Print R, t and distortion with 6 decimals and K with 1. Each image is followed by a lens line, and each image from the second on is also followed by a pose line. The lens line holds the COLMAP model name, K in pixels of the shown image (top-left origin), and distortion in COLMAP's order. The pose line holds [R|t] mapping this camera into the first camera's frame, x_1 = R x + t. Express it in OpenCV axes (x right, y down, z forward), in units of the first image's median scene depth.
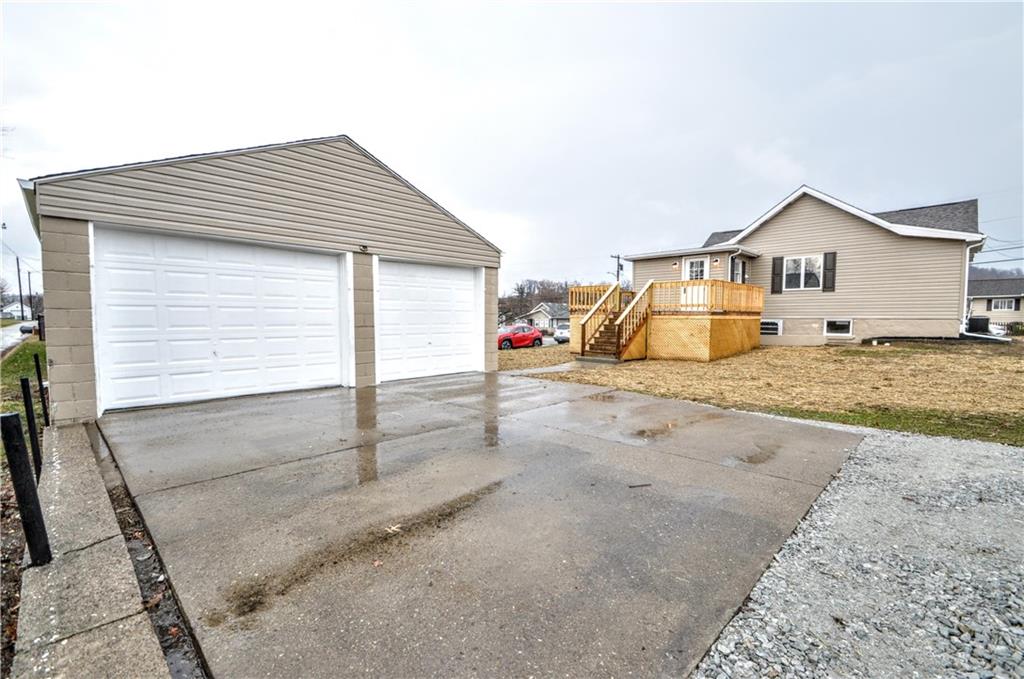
lens RADIAL K [[448.1, 0, 508.9], [0, 448.1, 339.5], [0, 0, 1]] dist [-0.003033, -0.001253]
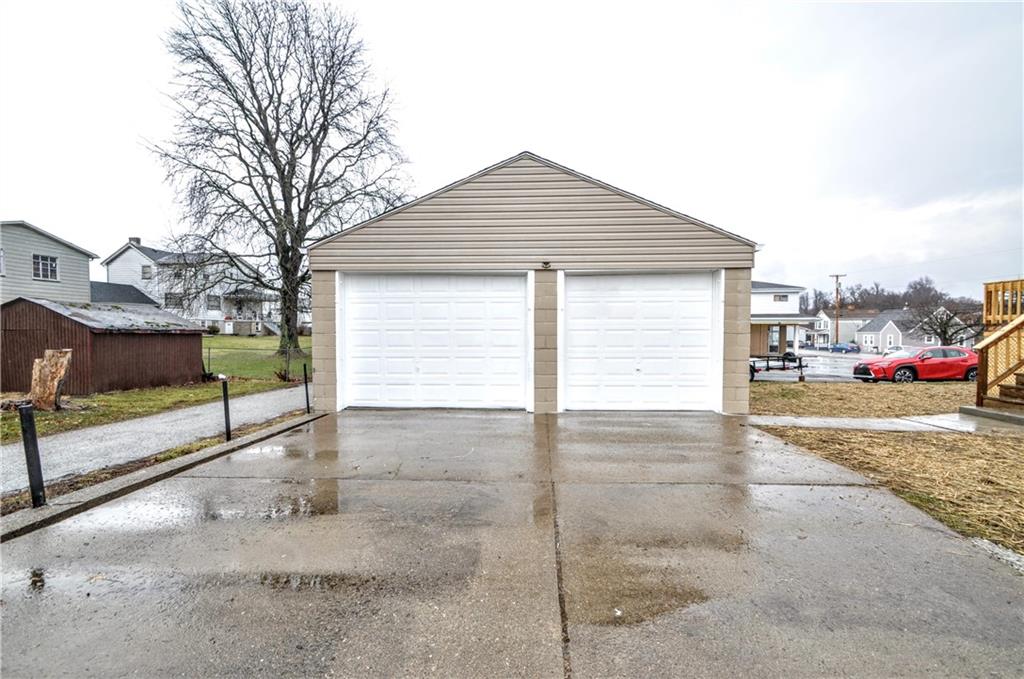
lens RADIAL K [[448.1, 0, 512.1], [0, 448.1, 339.9], [0, 0, 1]] dist [-0.003033, -0.001253]
pose [[0.663518, 0.007329, -0.748125, 0.320022], [-0.032891, 0.999271, -0.019382, -0.025724], [0.747437, 0.037467, 0.663275, 0.323427]]
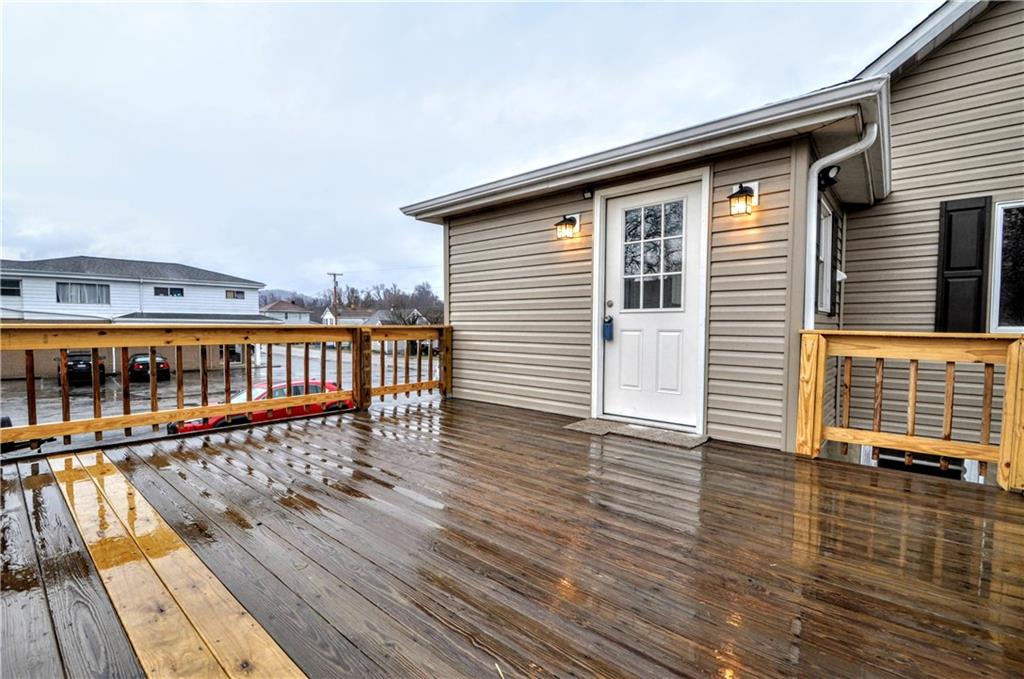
lens RADIAL K [[448.1, 0, 514.1], [0, 448.1, 342.0], [0, 0, 1]] dist [-0.003033, -0.001253]
pose [[0.997144, -0.001085, 0.075515, 0.727903], [0.001773, 0.999957, -0.009047, -0.227228], [-0.075502, 0.009155, 0.997104, 1.704590]]
